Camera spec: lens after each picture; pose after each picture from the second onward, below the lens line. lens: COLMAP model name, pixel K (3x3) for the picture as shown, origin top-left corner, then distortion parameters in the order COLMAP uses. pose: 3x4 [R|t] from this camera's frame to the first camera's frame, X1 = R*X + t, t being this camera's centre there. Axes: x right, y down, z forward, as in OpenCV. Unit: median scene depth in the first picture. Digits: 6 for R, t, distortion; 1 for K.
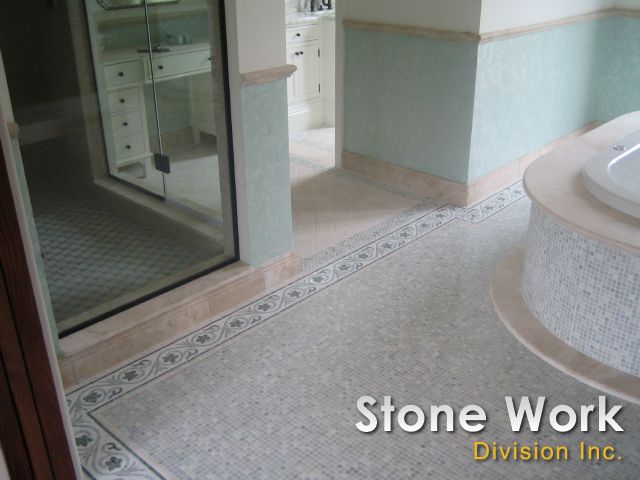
lens RADIAL K [[666.4, 0, 319.4], [0, 666.4, 240.4], [0, 0, 1]] dist [-0.078369, 0.000000]
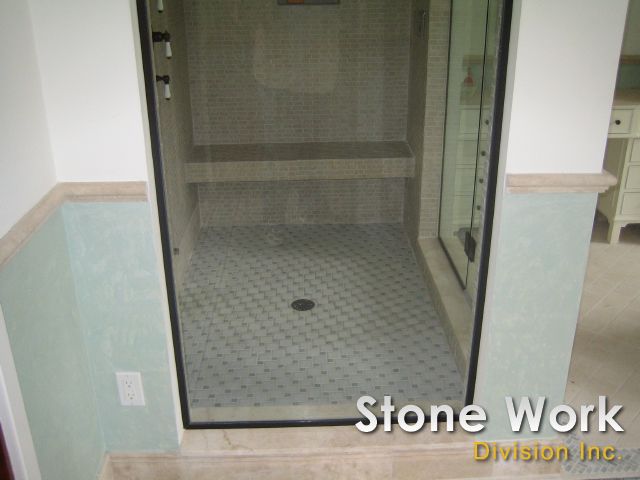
lens RADIAL K [[666.4, 0, 320.2], [0, 666.4, 239.3], [0, 0, 1]] dist [-0.078369, 0.000000]
pose [[0.703924, 0.285129, -0.650532, 0.154303], [-0.294286, 0.950656, 0.098234, -0.161789], [0.646441, 0.122293, 0.753099, 0.324043]]
